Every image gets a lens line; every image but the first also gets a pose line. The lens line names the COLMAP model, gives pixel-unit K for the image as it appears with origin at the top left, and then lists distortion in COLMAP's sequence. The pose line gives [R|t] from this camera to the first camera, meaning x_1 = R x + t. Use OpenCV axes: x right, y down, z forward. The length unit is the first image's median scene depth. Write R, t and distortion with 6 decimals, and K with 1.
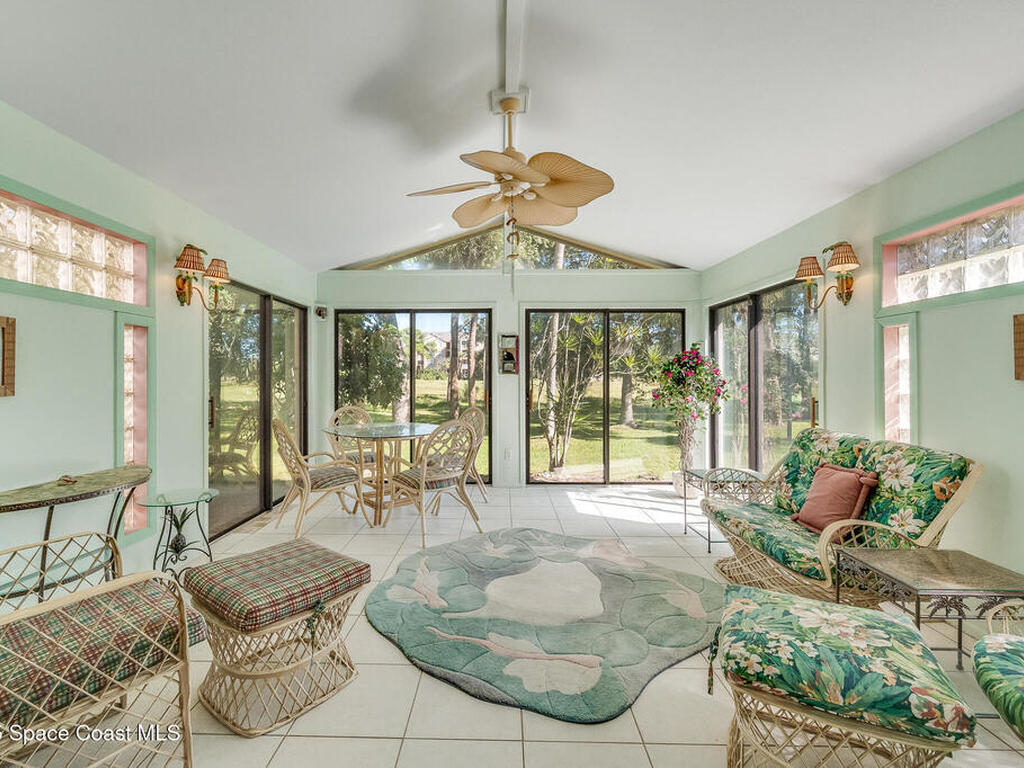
lens RADIAL K [[456.8, 0, 498.3], [0, 456.8, 378.6], [0, 0, 1]] dist [0.003426, -0.001558]
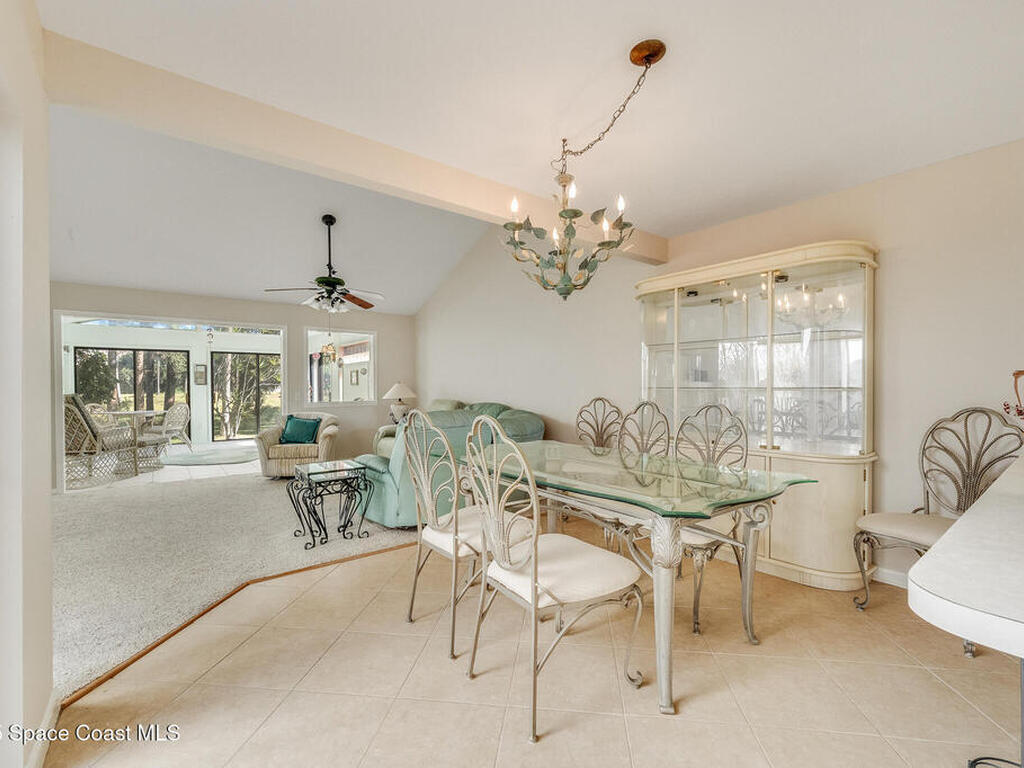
lens RADIAL K [[456.8, 0, 507.7], [0, 456.8, 392.4], [0, 0, 1]] dist [0.003426, -0.001558]
pose [[0.780975, -0.013737, 0.624411, -0.290470], [0.009324, 0.999903, 0.010336, 0.021944], [-0.624493, -0.002250, 0.781027, -2.224002]]
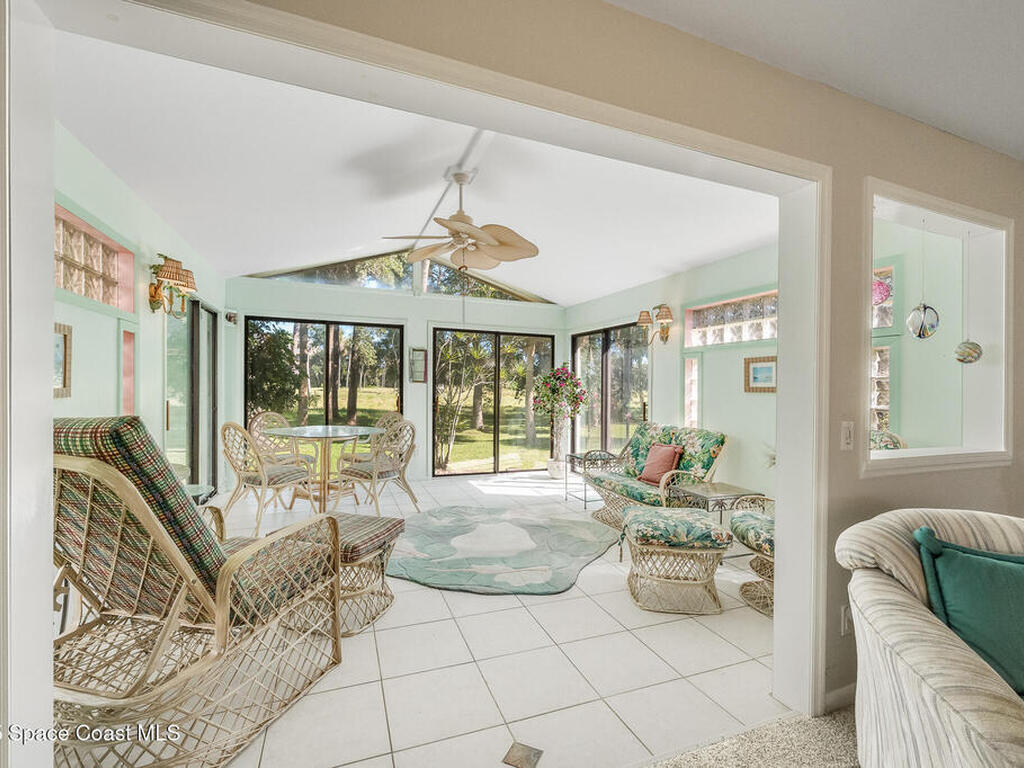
lens RADIAL K [[456.8, 0, 509.5], [0, 456.8, 388.6], [0, 0, 1]] dist [0.003426, -0.001558]
pose [[0.927112, 0.013356, 0.374547, -0.332960], [-0.014835, 0.999889, 0.001065, 0.000178], [-0.374492, -0.006544, 0.927207, -0.271179]]
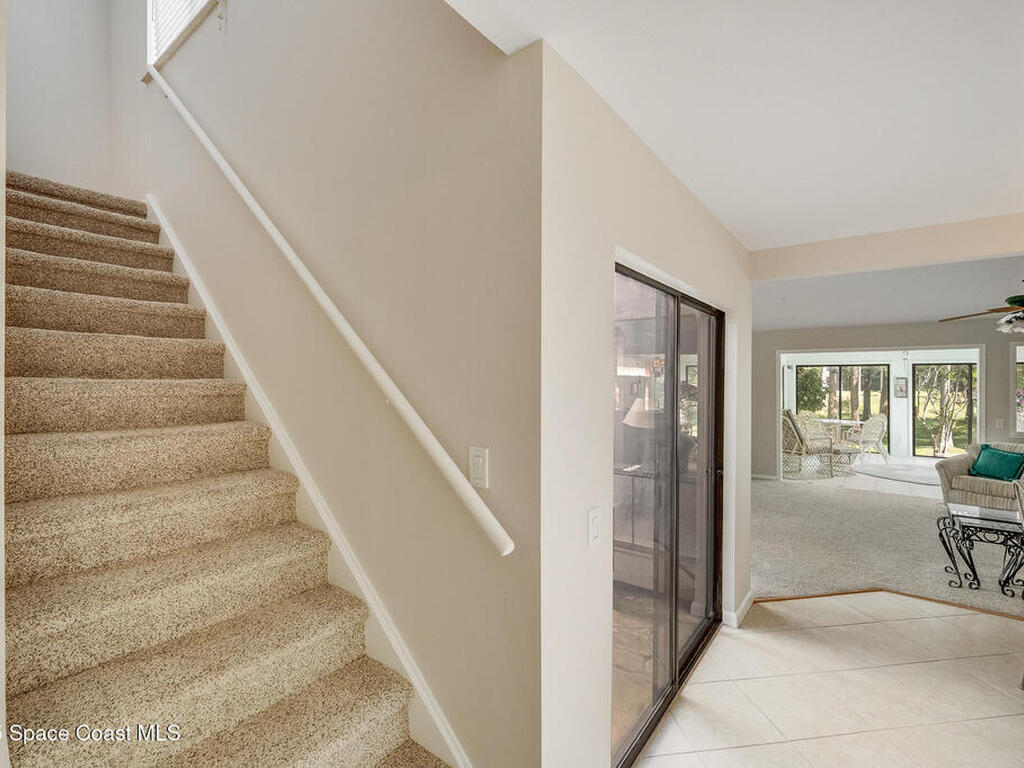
lens RADIAL K [[474.7, 0, 519.0], [0, 474.7, 376.4], [0, 0, 1]] dist [-0.000159, -0.000210]
pose [[0.806074, -0.002029, -0.591811, -0.155719], [-0.009401, 0.999824, -0.016233, -0.090679], [0.591740, 0.018649, 0.805913, -2.671149]]
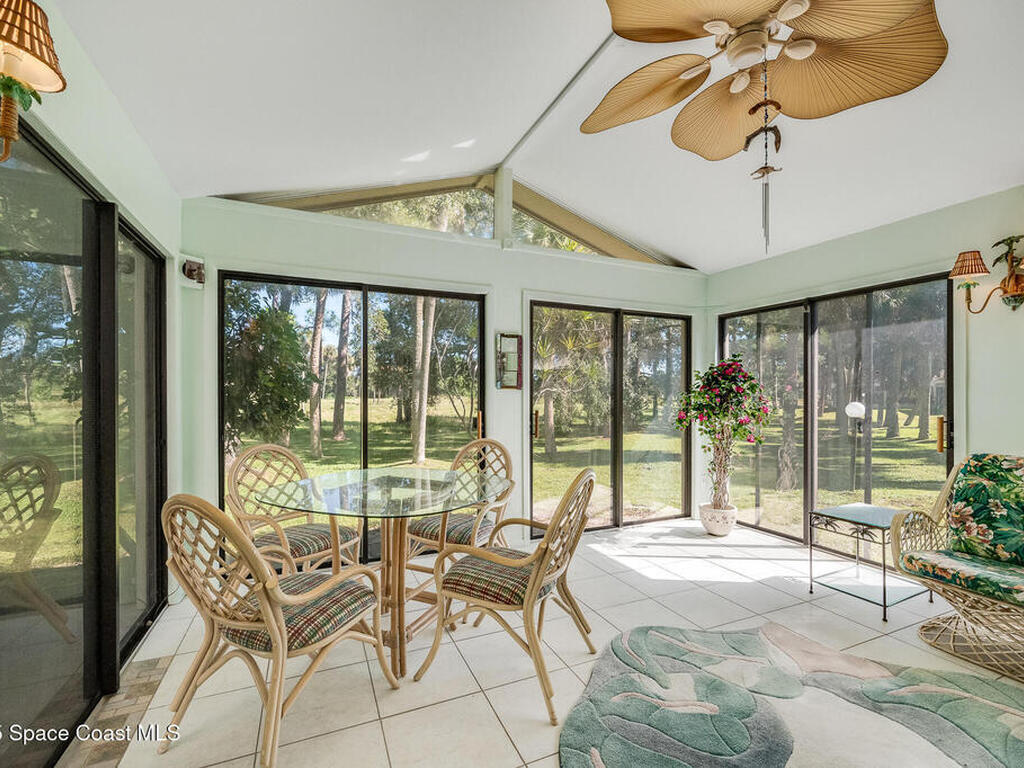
lens RADIAL K [[456.8, 0, 510.0], [0, 456.8, 393.4], [0, 0, 1]] dist [0.003426, -0.001558]
pose [[0.908093, 0.003535, 0.418754, -0.466431], [-0.000762, 0.999977, -0.006790, 0.003172], [-0.418768, 0.005847, 0.908074, 0.604728]]
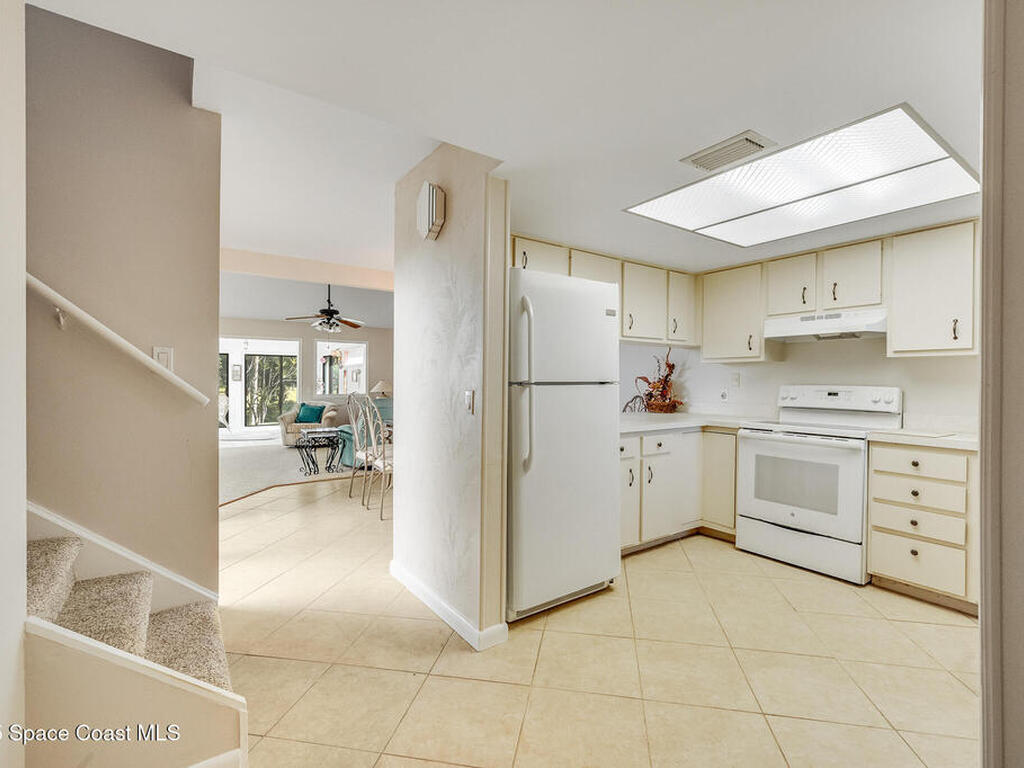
lens RADIAL K [[474.7, 0, 511.5], [0, 474.7, 386.7], [0, 0, 1]] dist [-0.000159, -0.000210]
pose [[0.810849, -0.001830, 0.585252, -0.453967], [0.000759, 0.999998, 0.002075, 0.027038], [-0.585254, -0.001238, 0.810849, -3.189430]]
